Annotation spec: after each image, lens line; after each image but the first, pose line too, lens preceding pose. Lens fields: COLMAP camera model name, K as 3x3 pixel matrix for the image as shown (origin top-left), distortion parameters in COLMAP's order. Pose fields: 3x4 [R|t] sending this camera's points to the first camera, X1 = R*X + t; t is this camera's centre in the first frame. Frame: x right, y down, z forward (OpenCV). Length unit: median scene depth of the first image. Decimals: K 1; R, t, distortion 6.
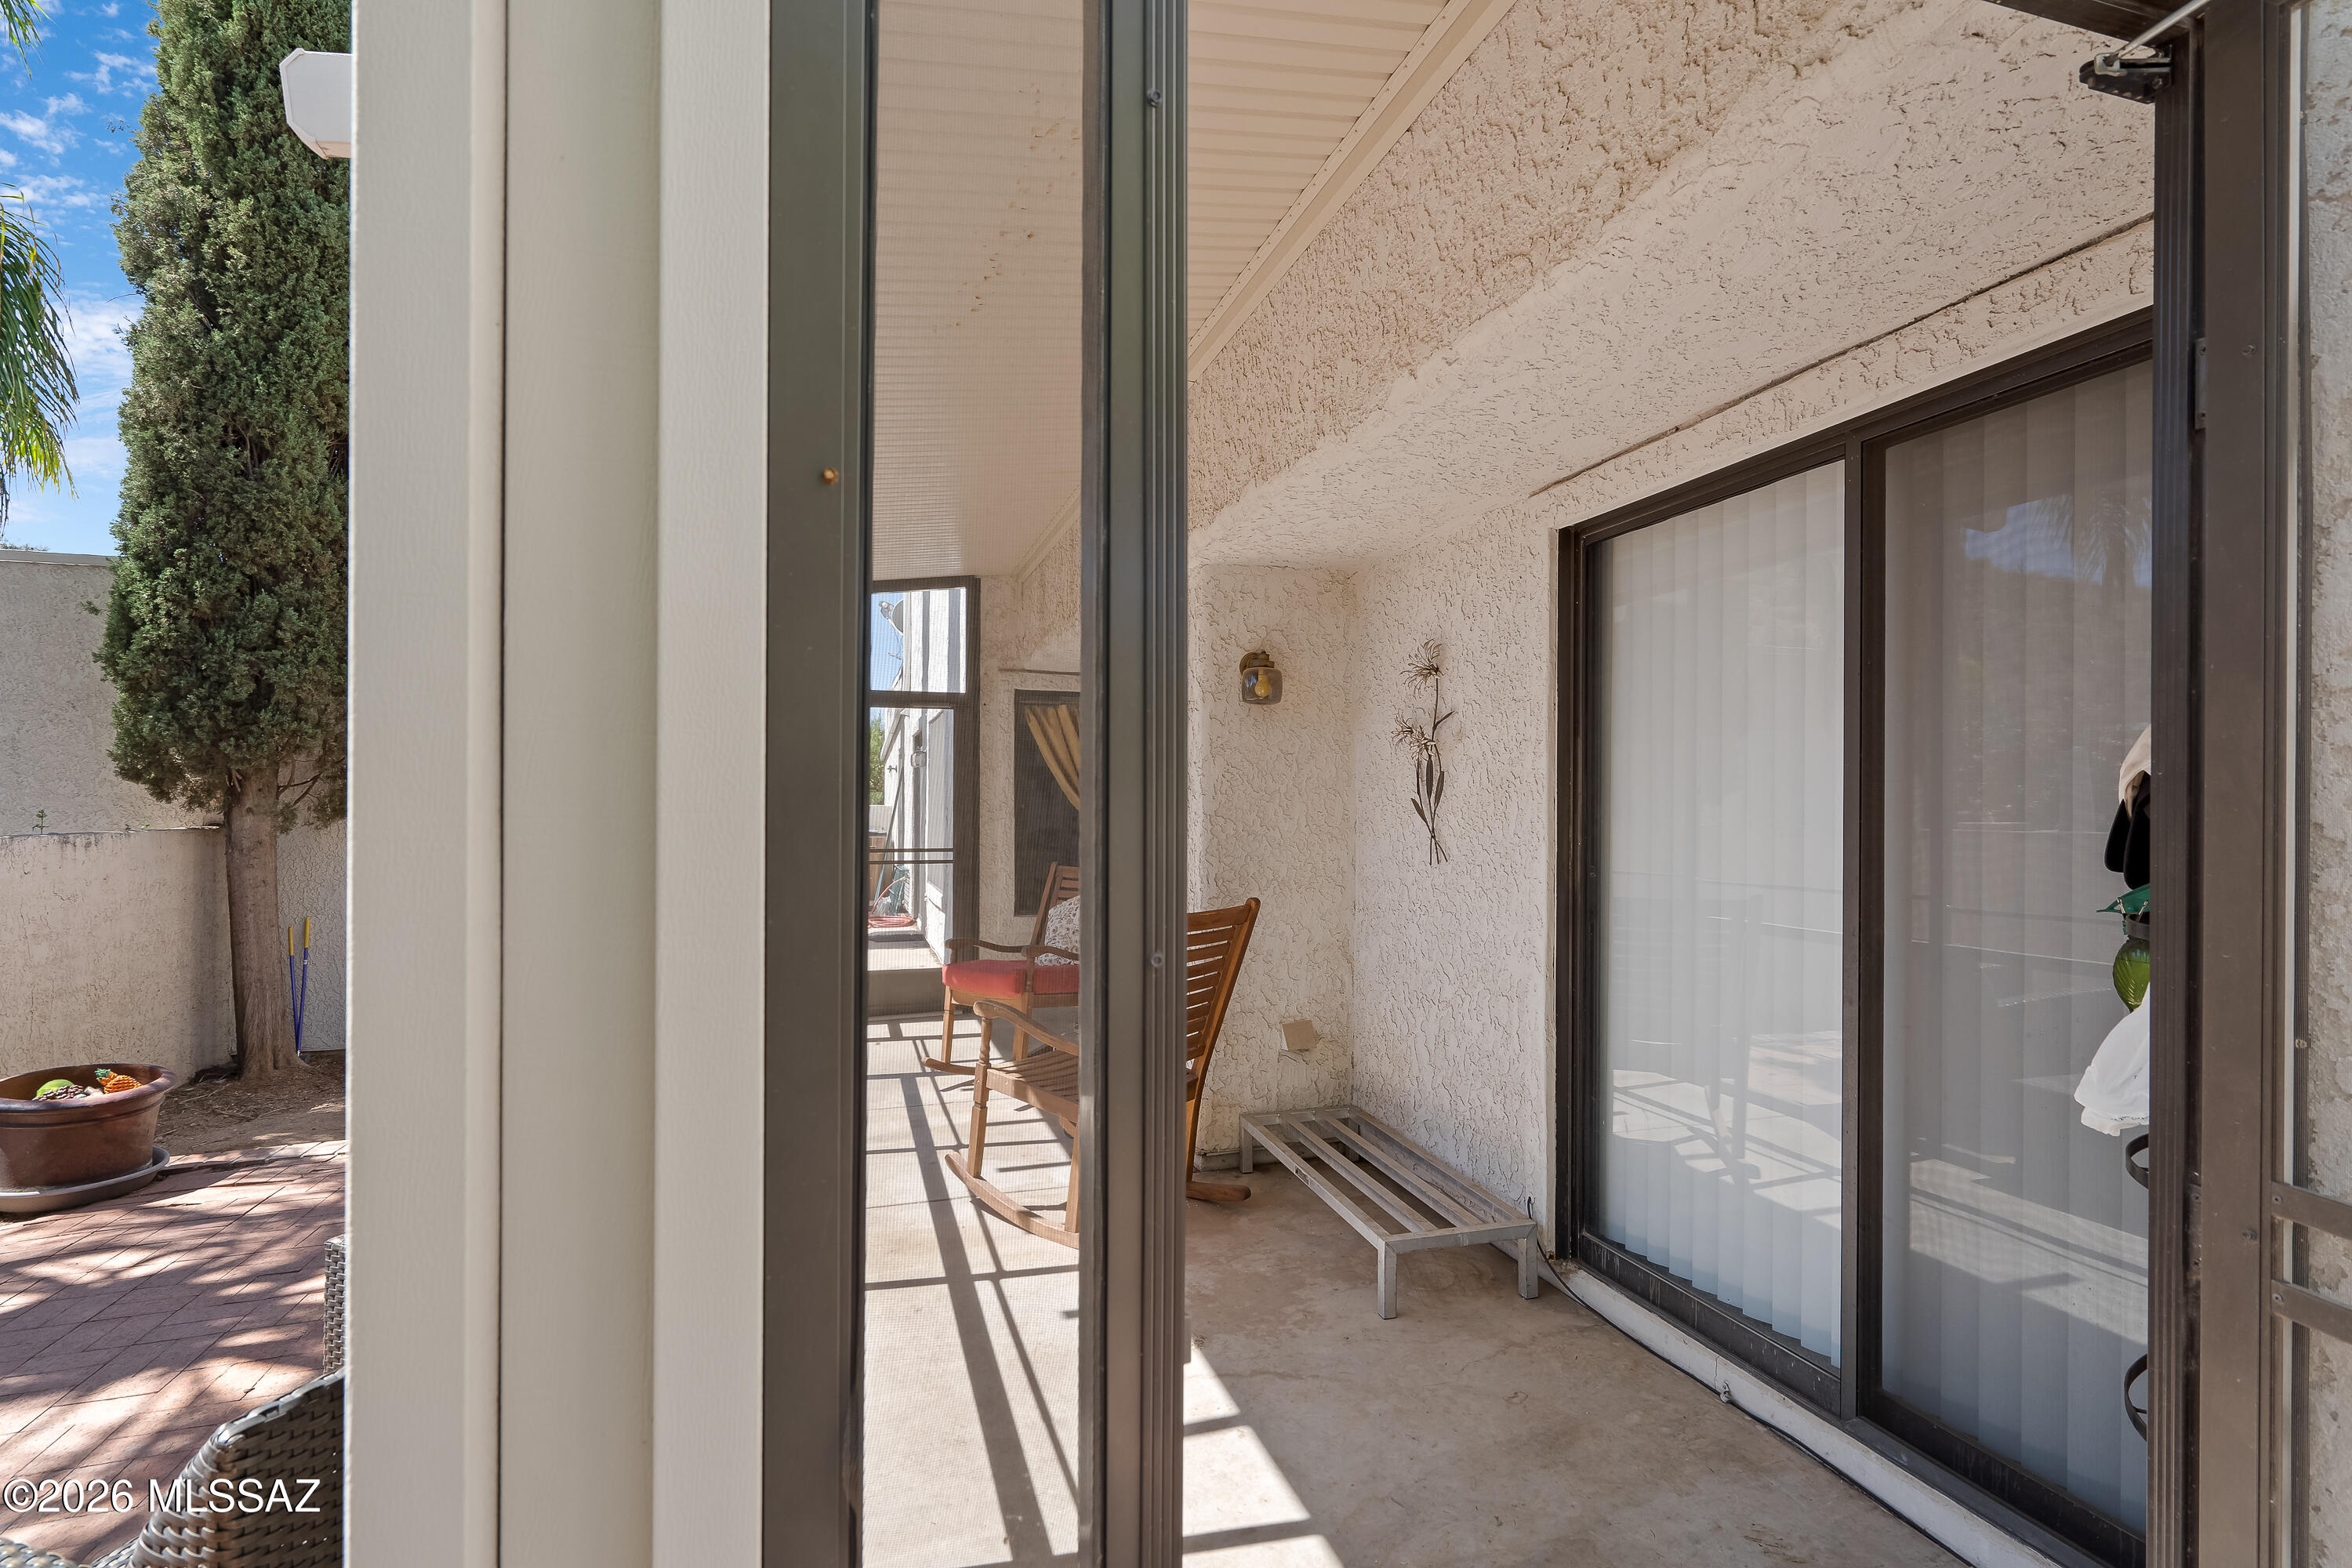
lens RADIAL K [[1095.7, 0, 1163.9], [0, 1095.7, 798.4], [0, 0, 1]] dist [0.000111, 0.000005]
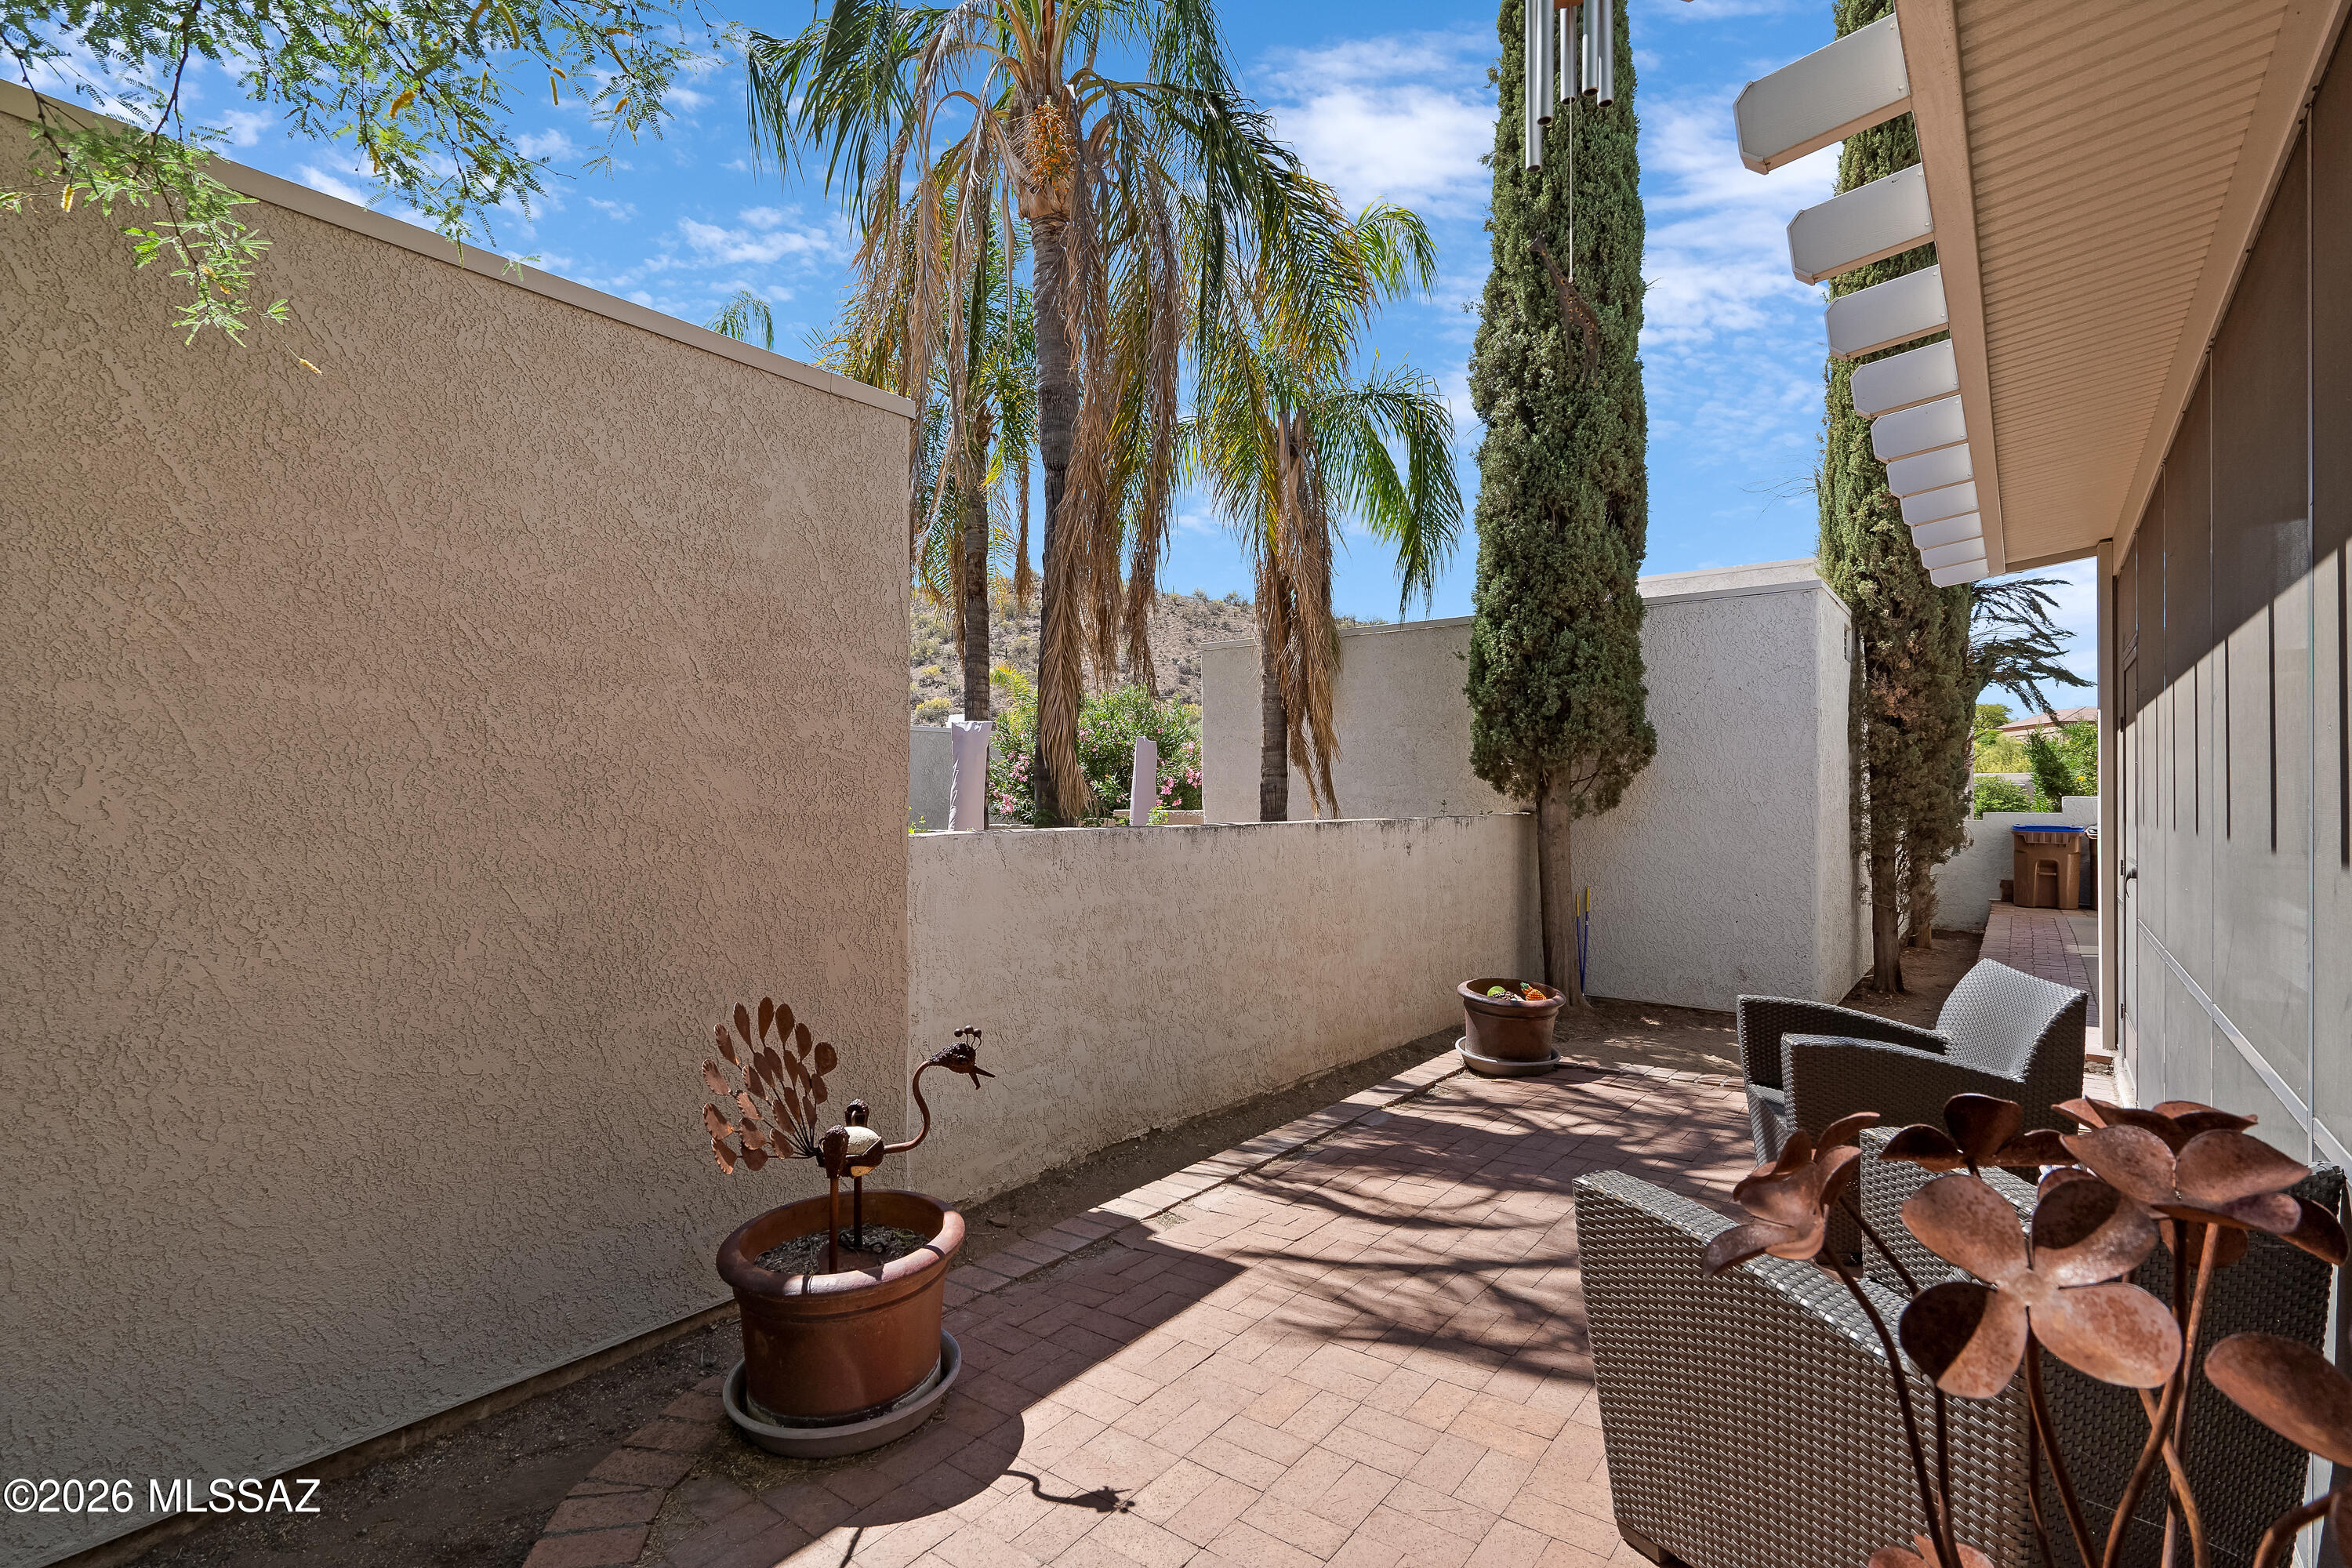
lens RADIAL K [[1096.3, 0, 1176.0], [0, 1096.3, 784.0], [0, 0, 1]] dist [0.001673, 0.000139]
pose [[0.579394, -0.010595, -0.814978, -0.047207], [0.005049, 0.999943, -0.009410, 0.001679], [0.815032, 0.001337, 0.579415, -0.110475]]
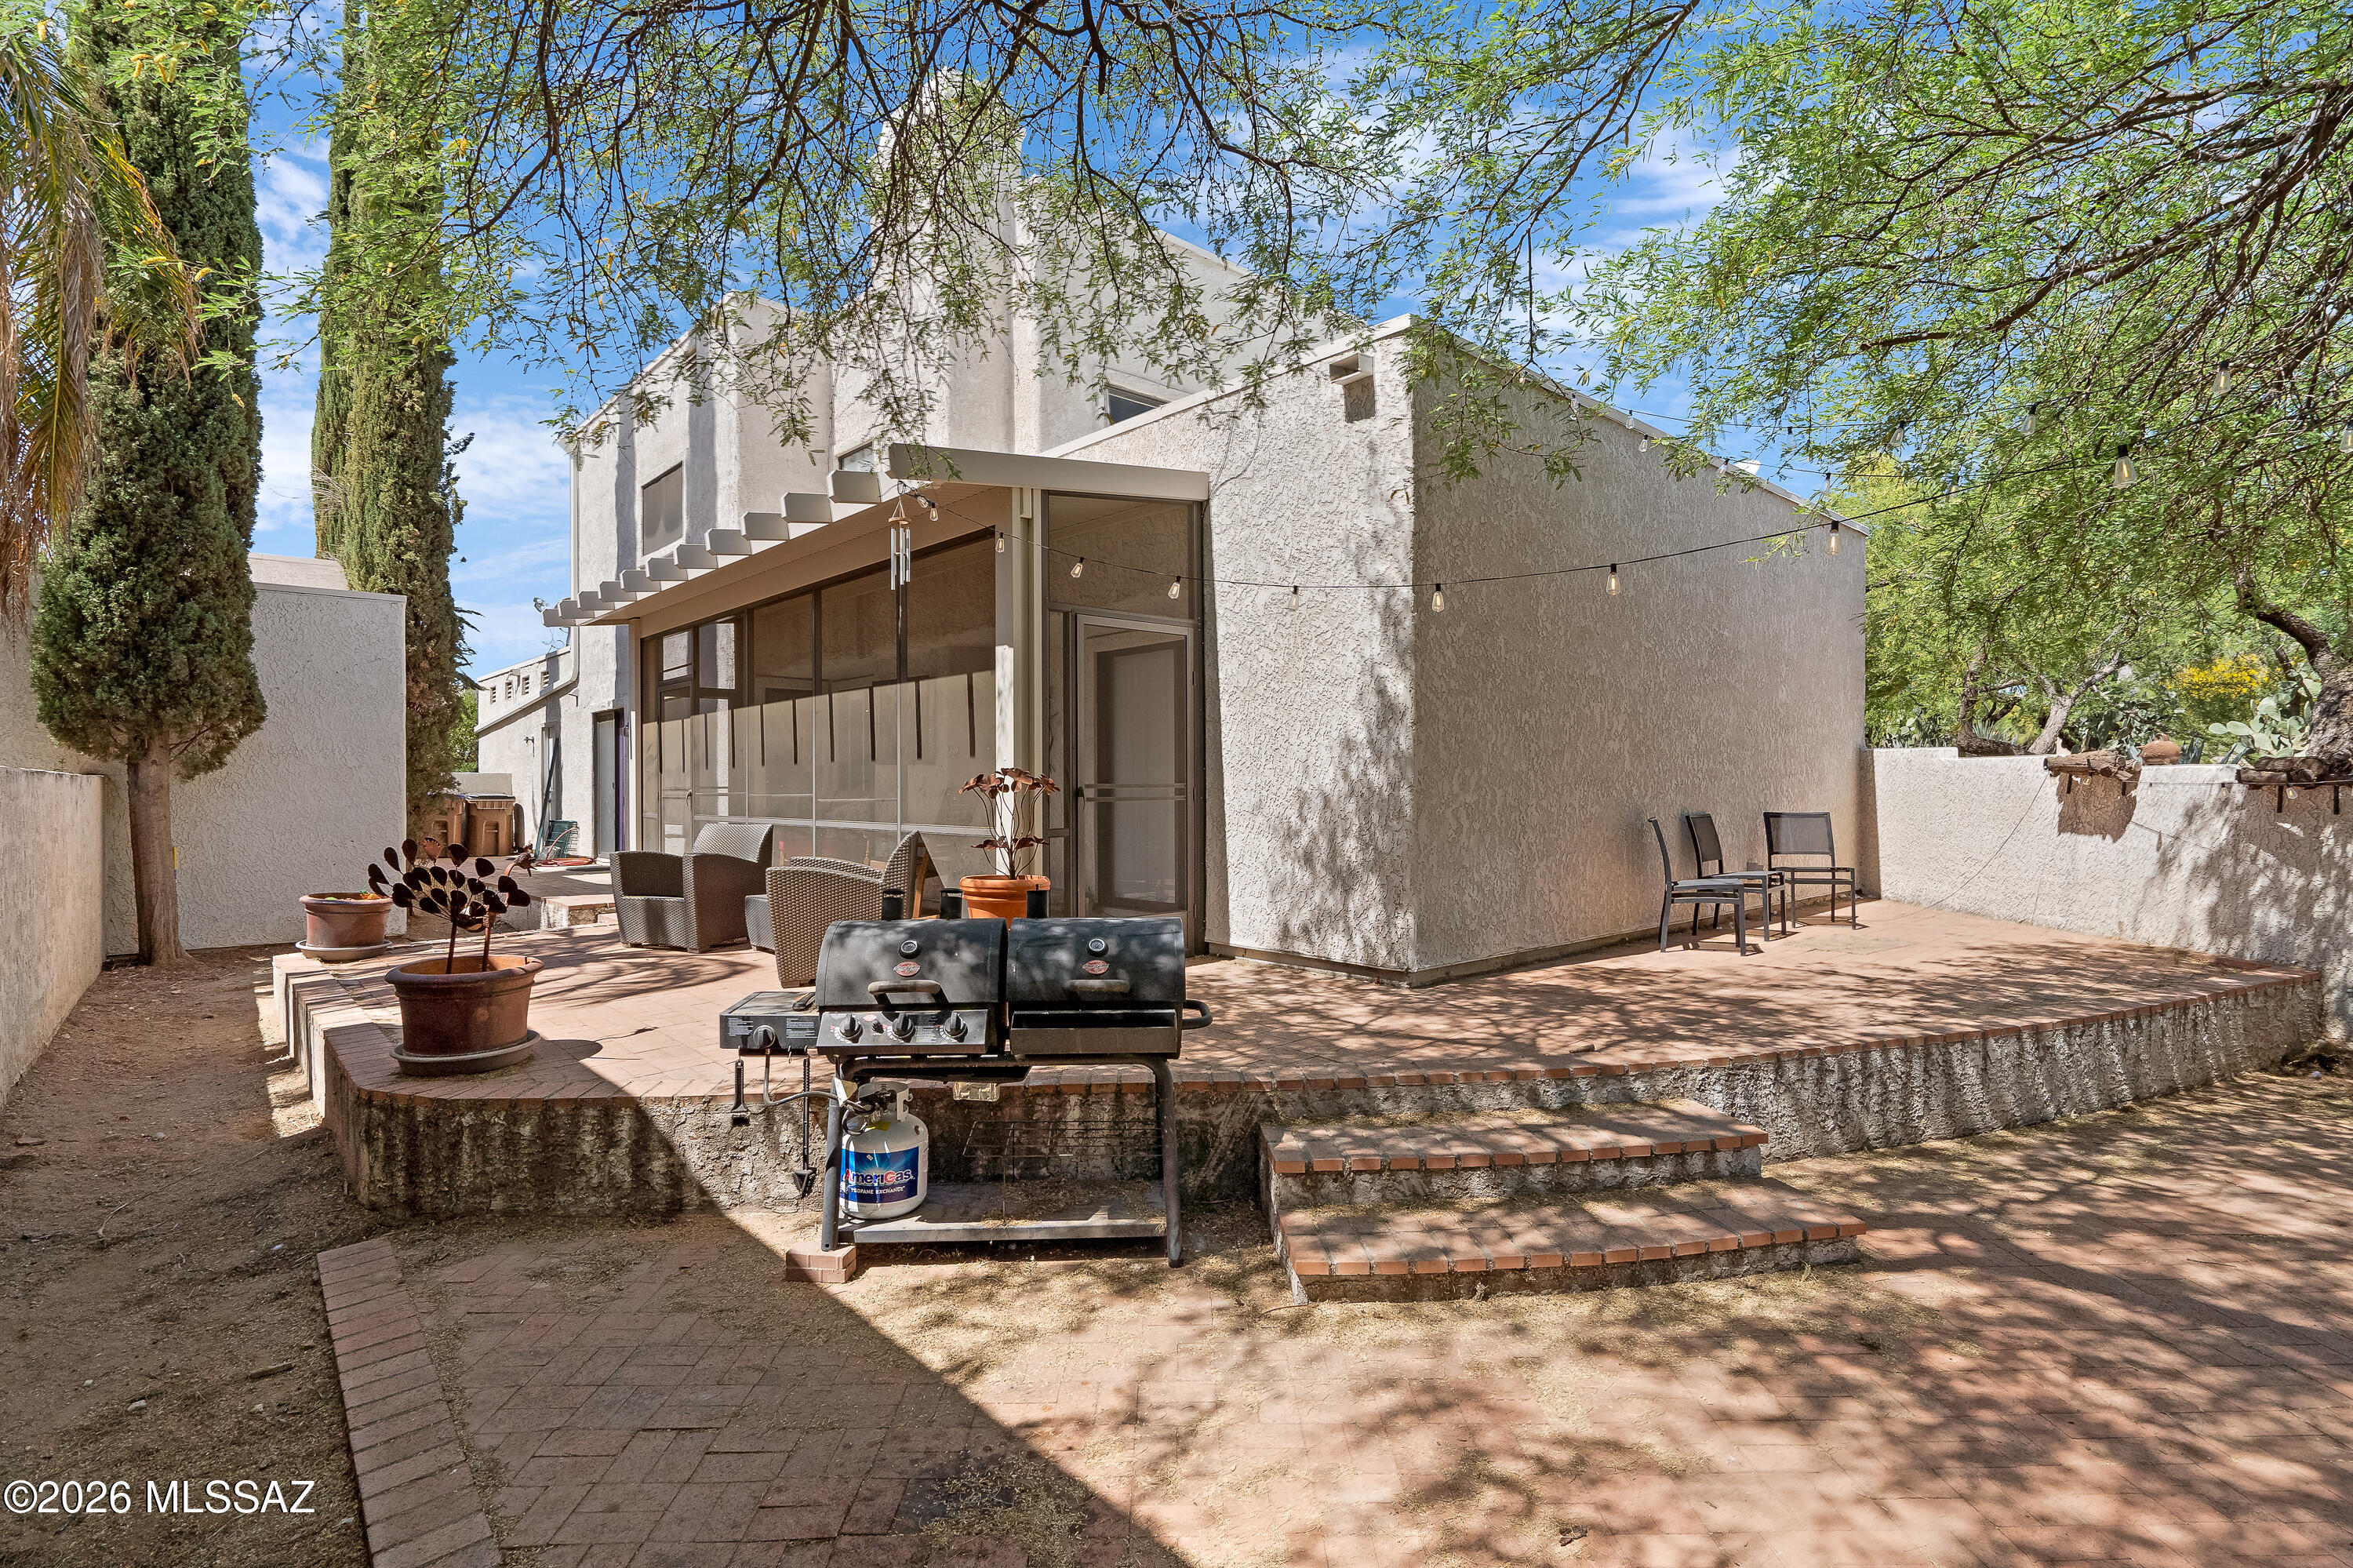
lens RADIAL K [[1096.8, 0, 1176.5], [0, 1096.8, 784.0], [0, 0, 1]] dist [0.001673, 0.000139]
pose [[0.899157, -0.008645, 0.437540, -0.327478], [0.006903, 0.999961, 0.005571, 0.040510], [-0.437571, -0.001988, 0.899182, -0.773101]]
